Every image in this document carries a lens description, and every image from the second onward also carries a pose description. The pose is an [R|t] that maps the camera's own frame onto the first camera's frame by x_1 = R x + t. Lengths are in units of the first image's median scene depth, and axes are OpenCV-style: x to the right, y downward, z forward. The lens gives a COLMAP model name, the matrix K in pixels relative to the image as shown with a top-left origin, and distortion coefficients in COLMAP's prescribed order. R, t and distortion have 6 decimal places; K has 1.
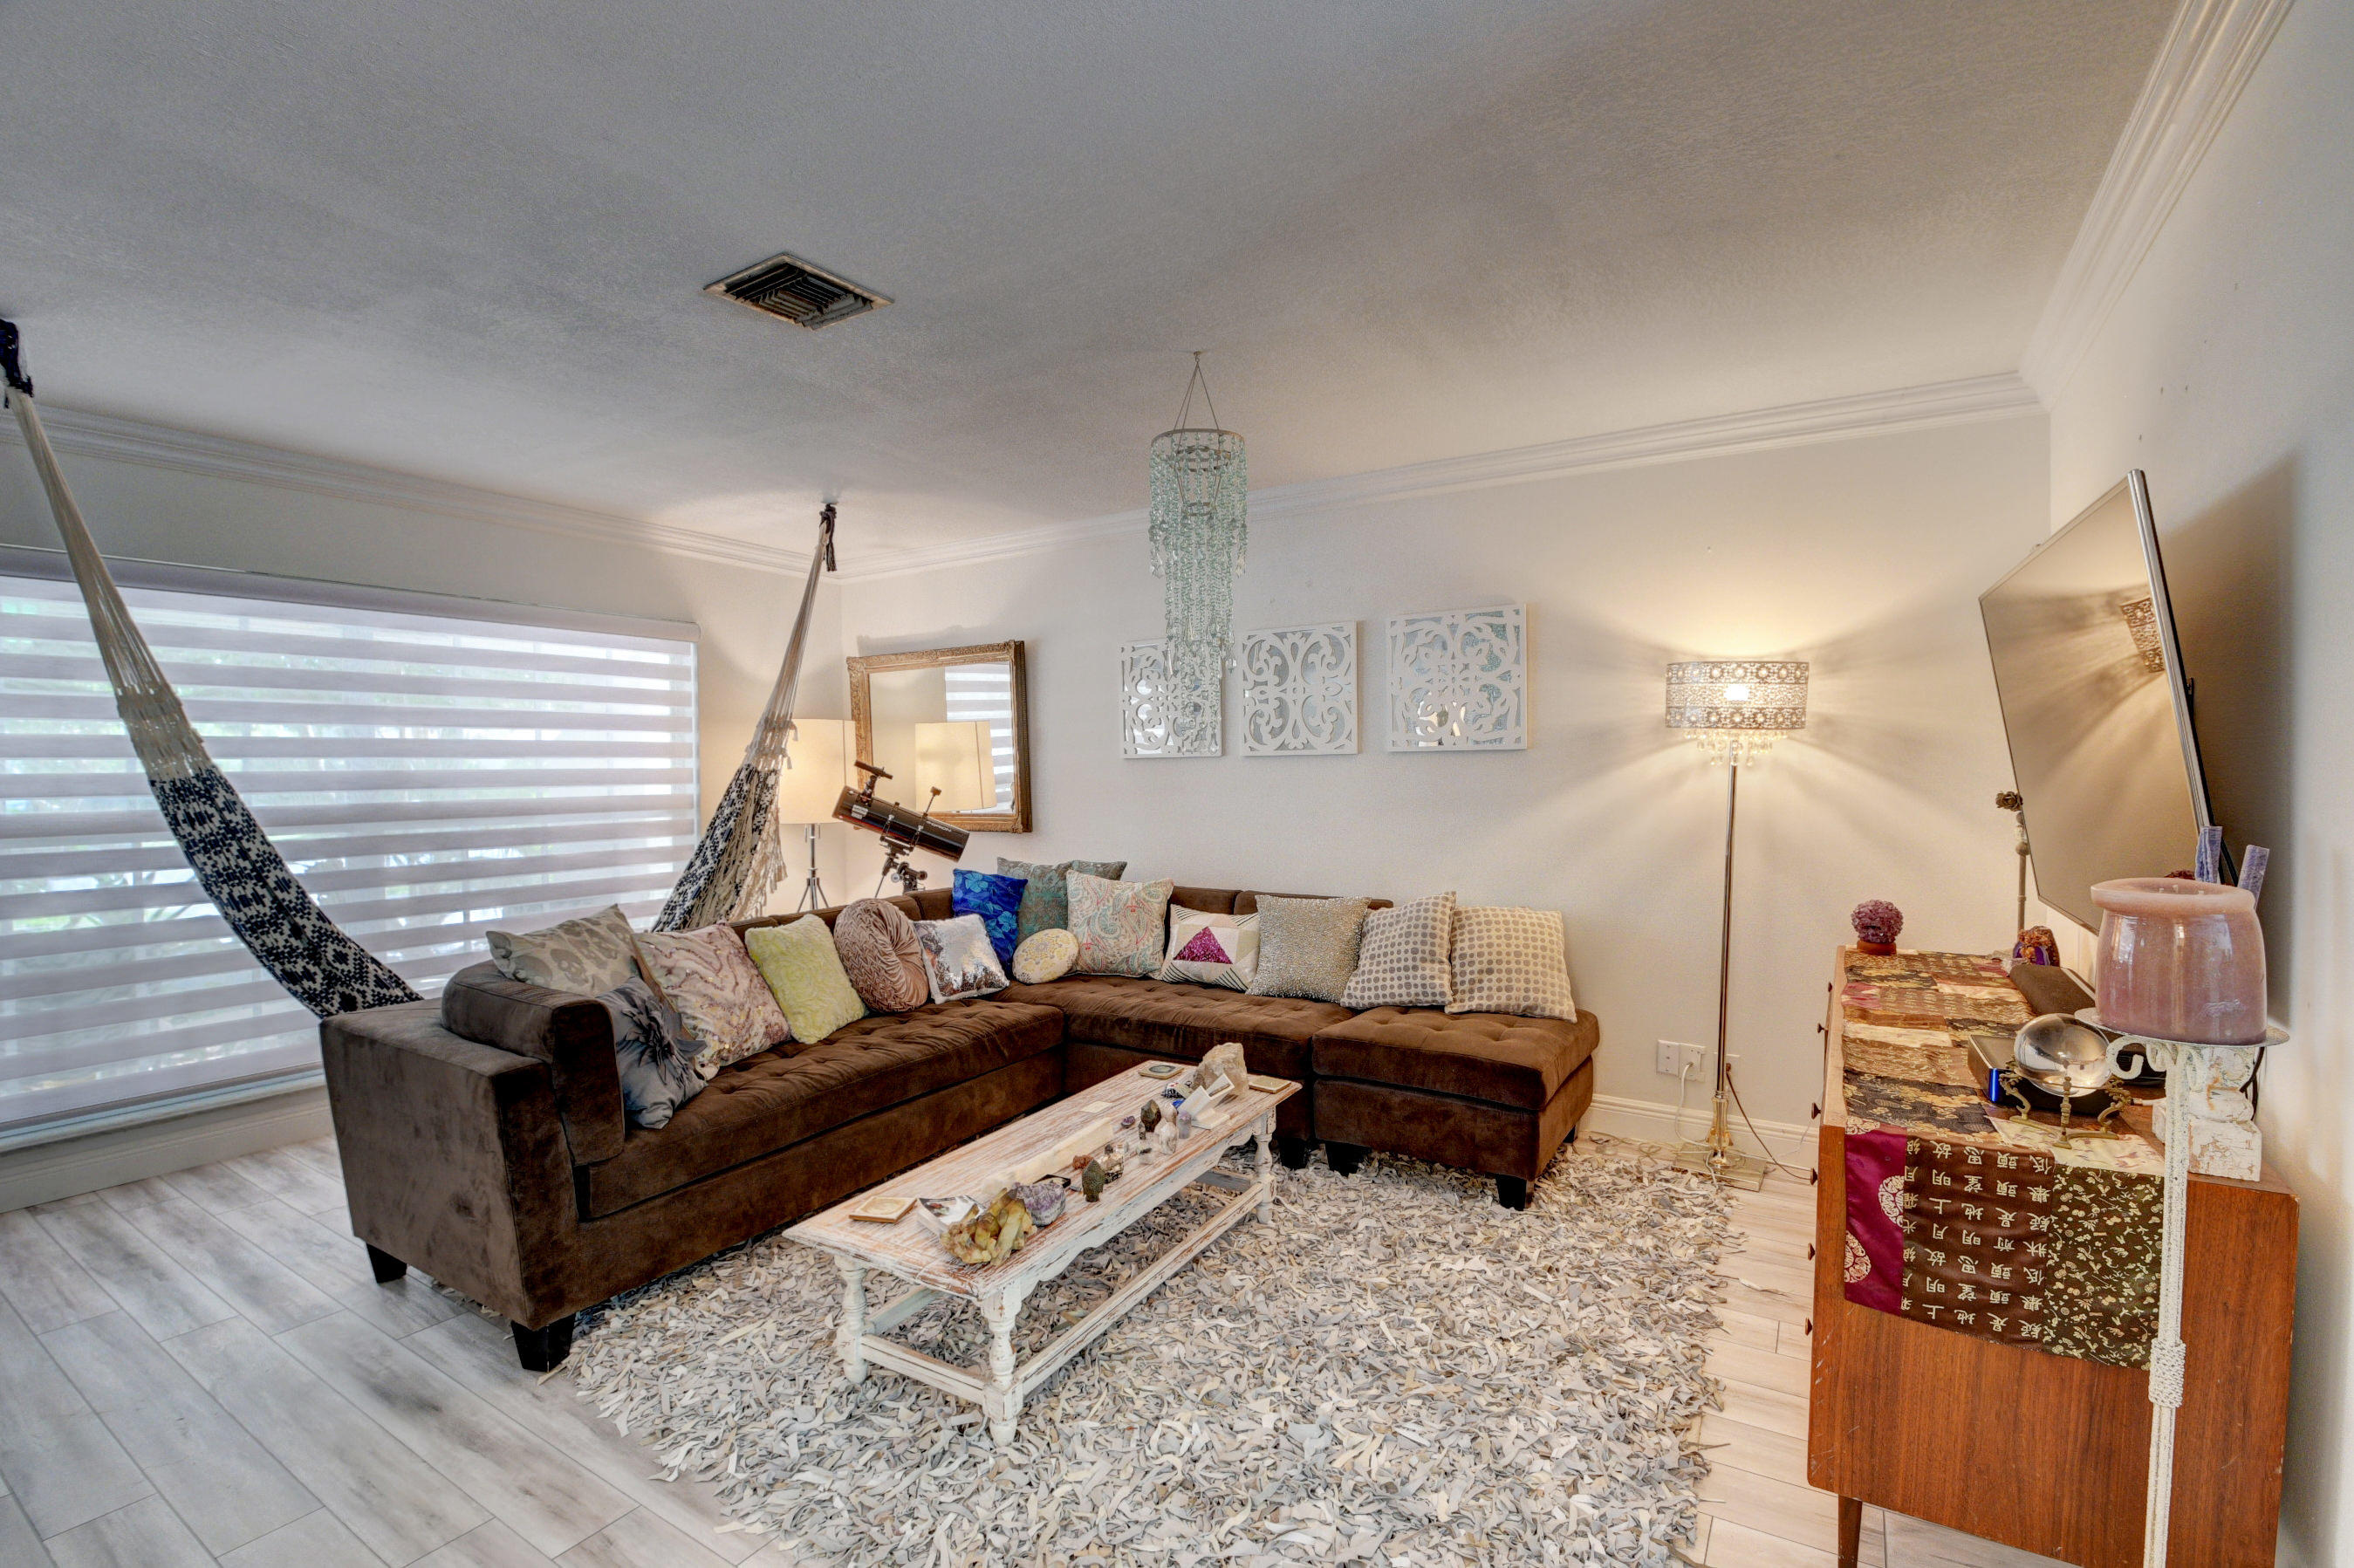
lens RADIAL K [[1019.6, 0, 1177.0], [0, 1019.6, 784.0], [0, 0, 1]] dist [0.037171, -0.057027]
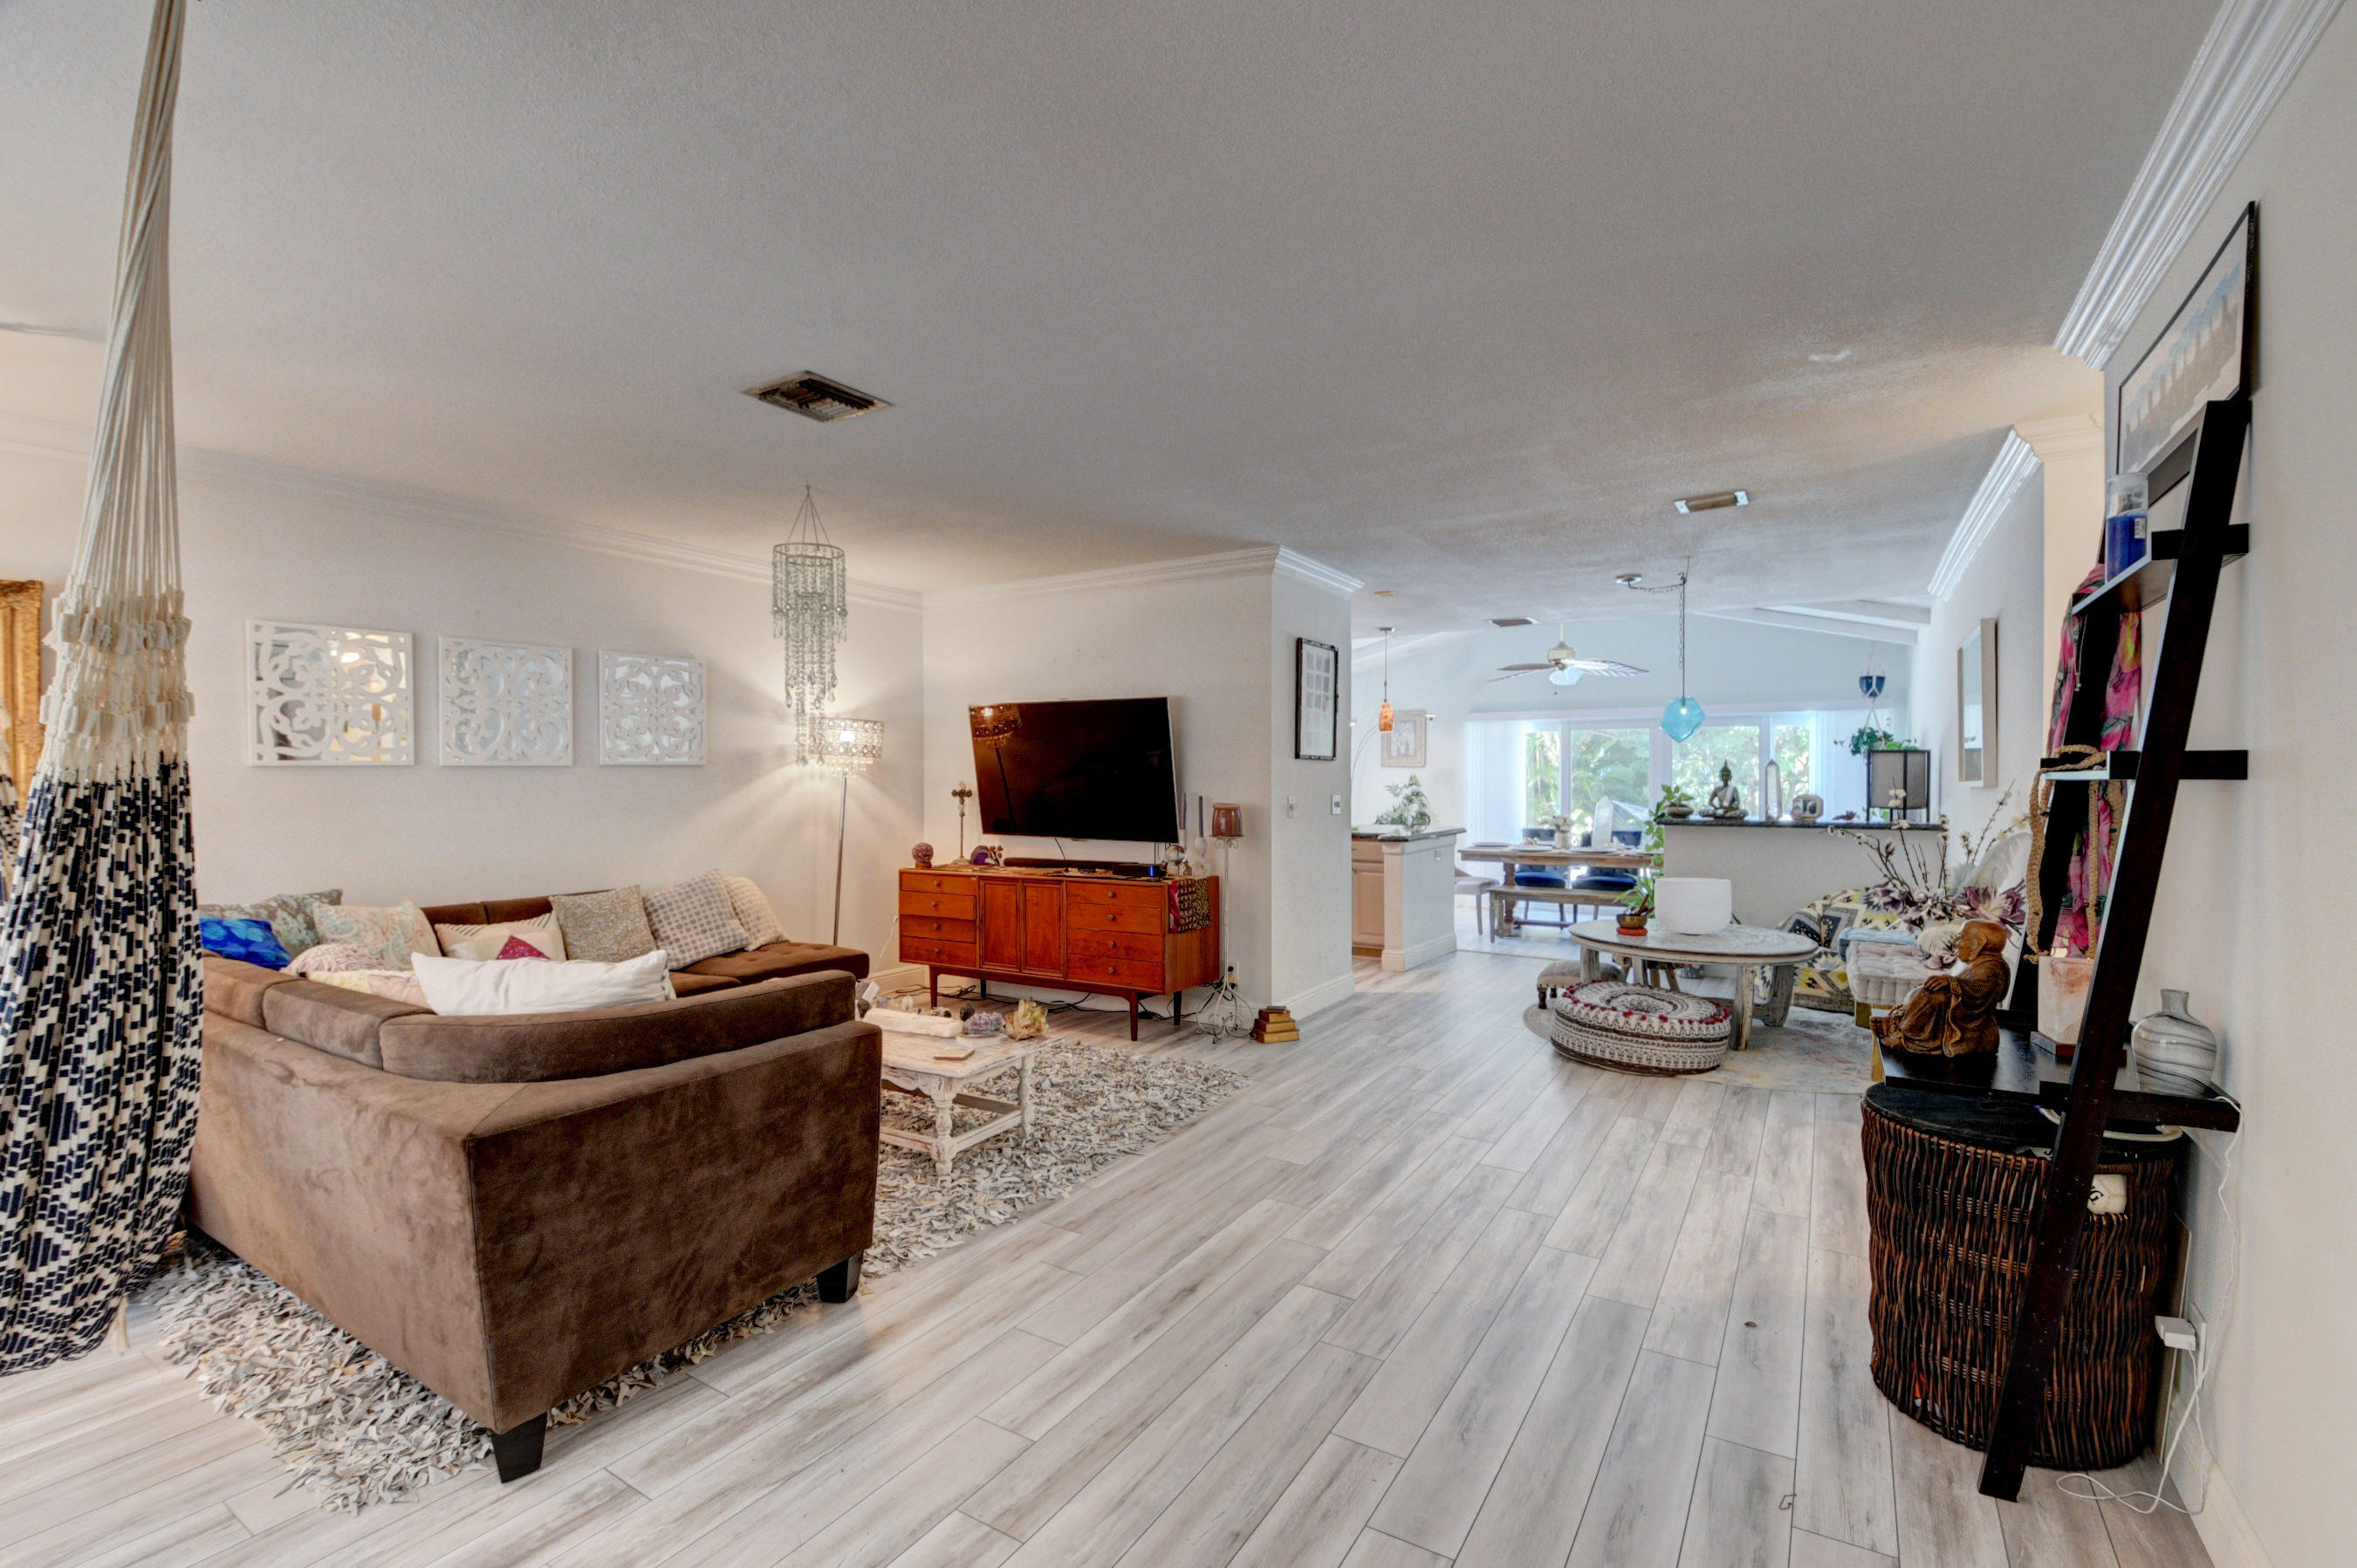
lens RADIAL K [[1030.7, 0, 1180.3], [0, 1030.7, 791.1], [0, 0, 1]] dist [0.017771, -0.032867]
pose [[0.005078, -0.006183, 0.999968, -1.259094], [0.019663, 0.999788, 0.006082, 0.006040], [-0.999794, 0.019632, 0.005199, 0.424094]]
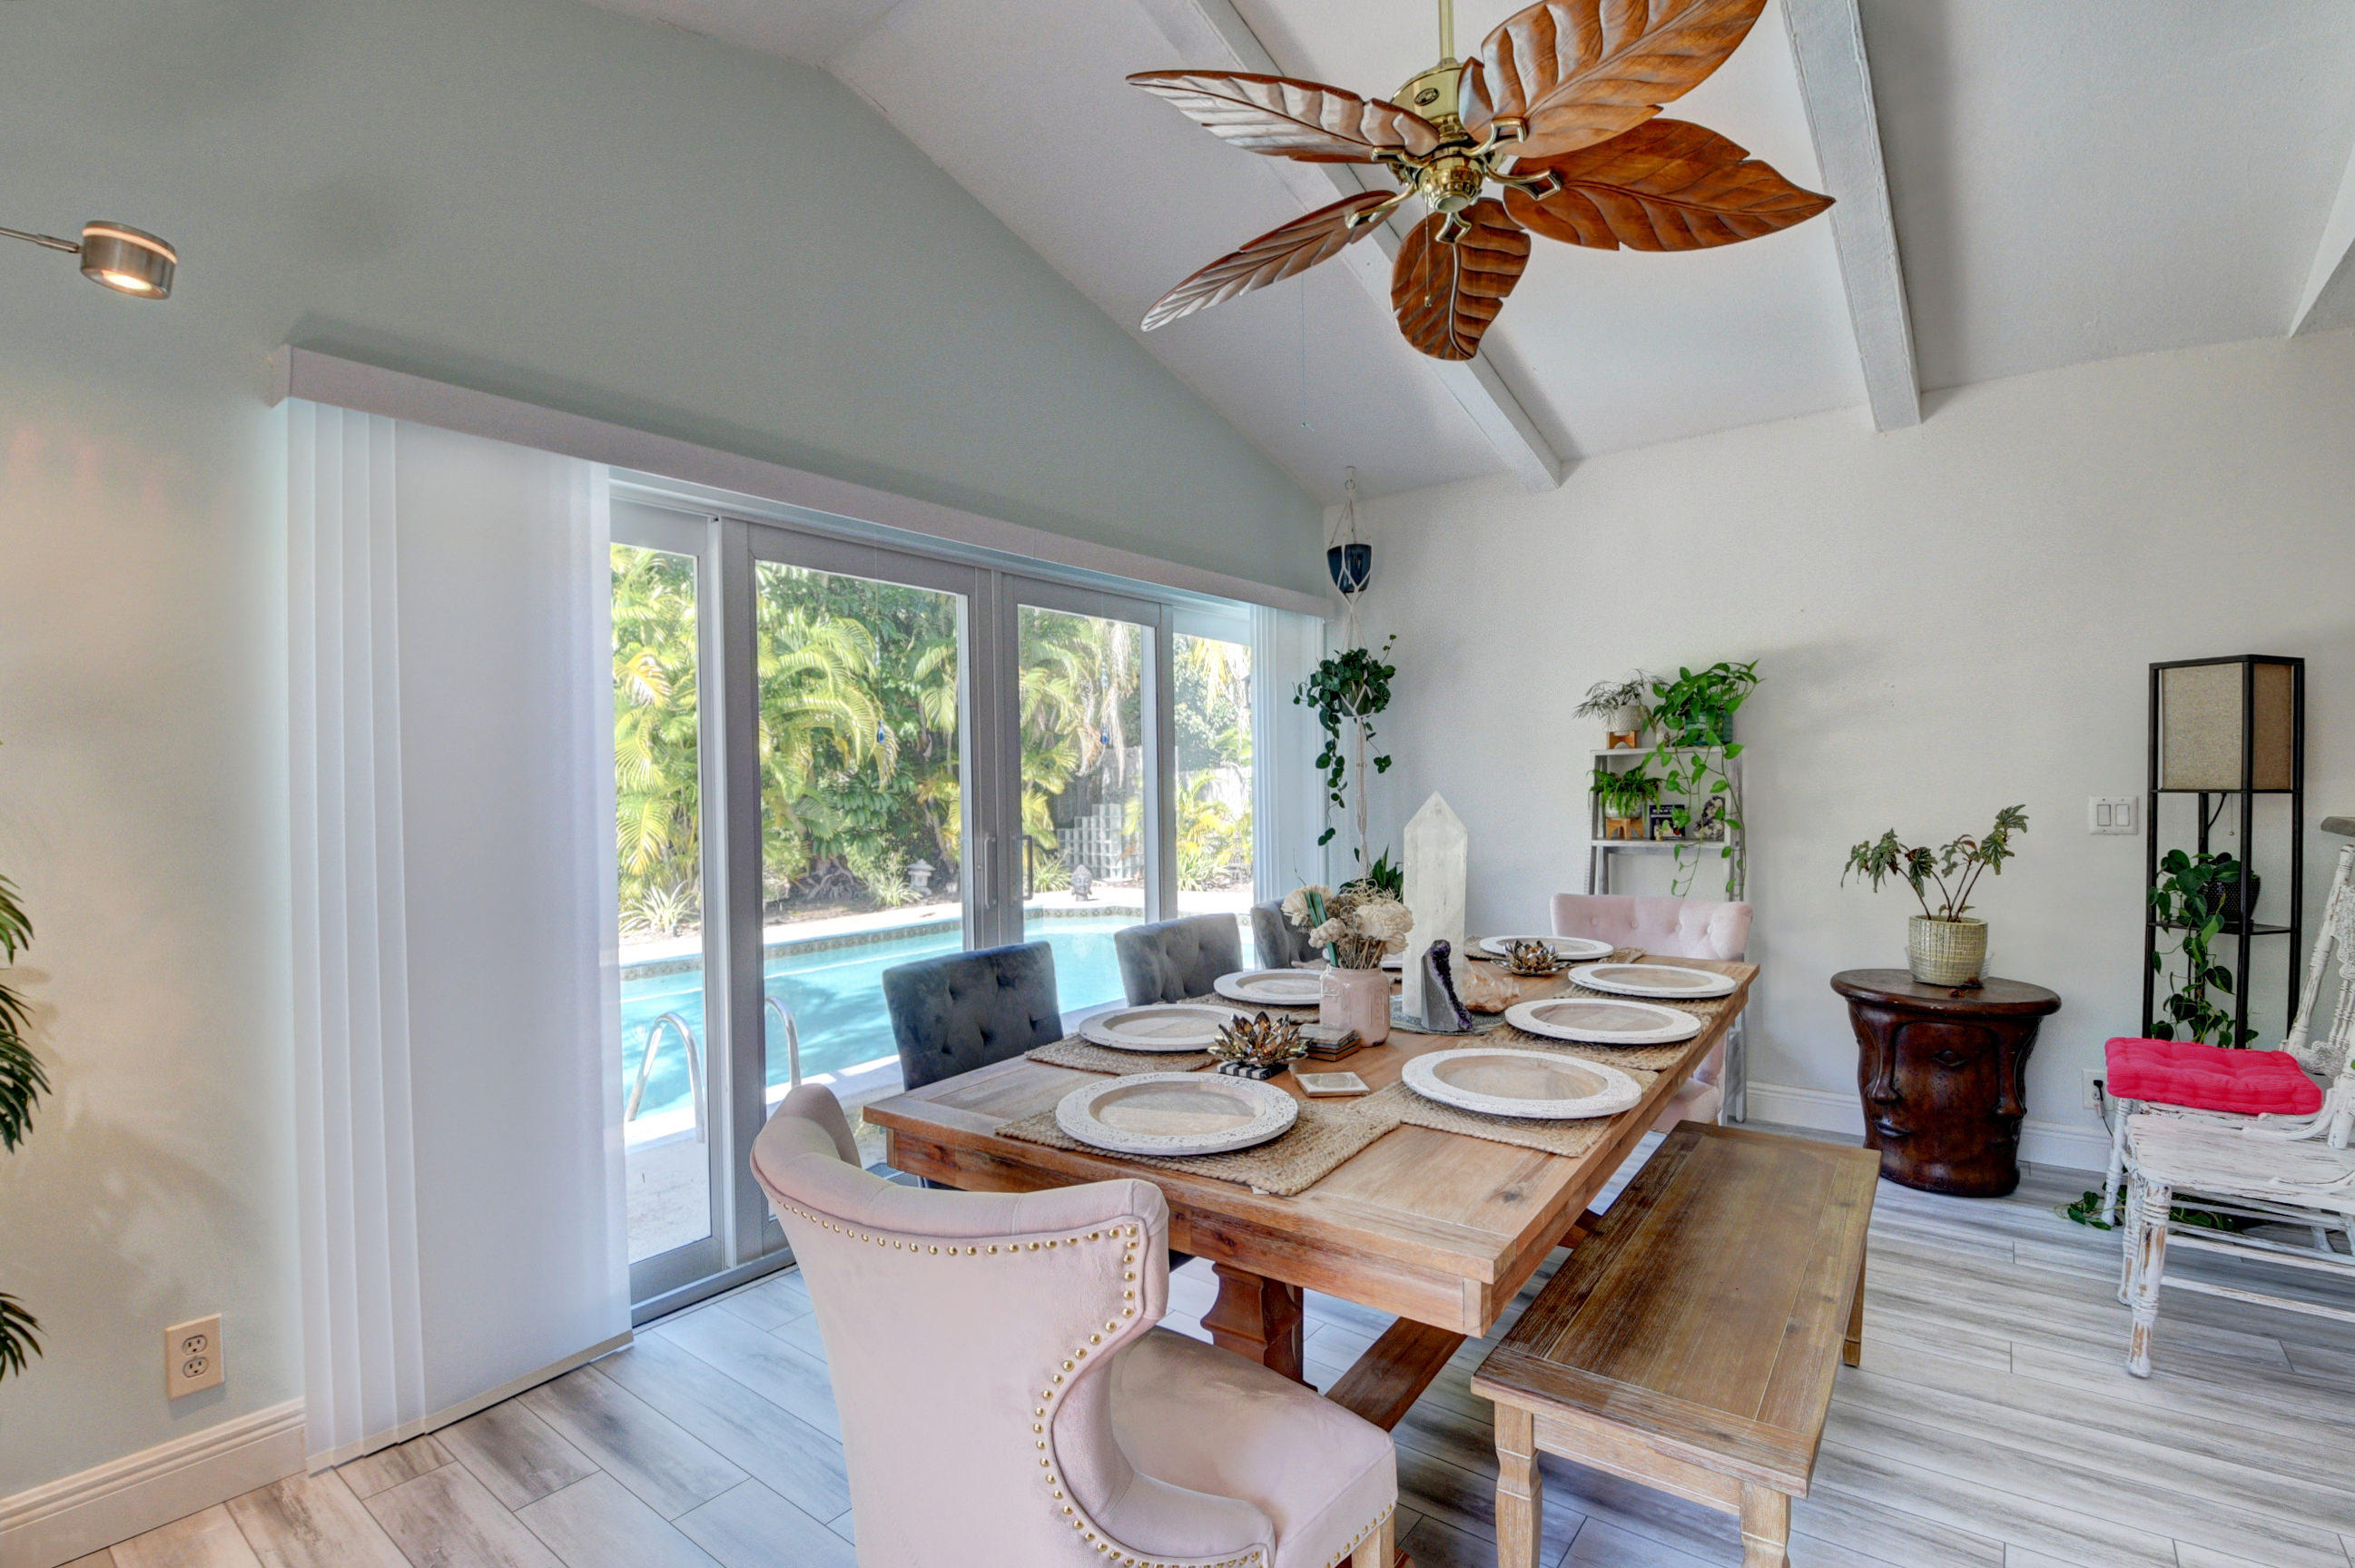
lens RADIAL K [[1077.3, 0, 1183.2], [0, 1077.3, 788.1], [0, 0, 1]] dist [0.017379, -0.018748]
pose [[-0.994934, 0.020969, 0.098317, 1.693984], [0.023221, 0.999492, 0.021820, 0.037041], [-0.097810, 0.023993, -0.994916, 0.035357]]
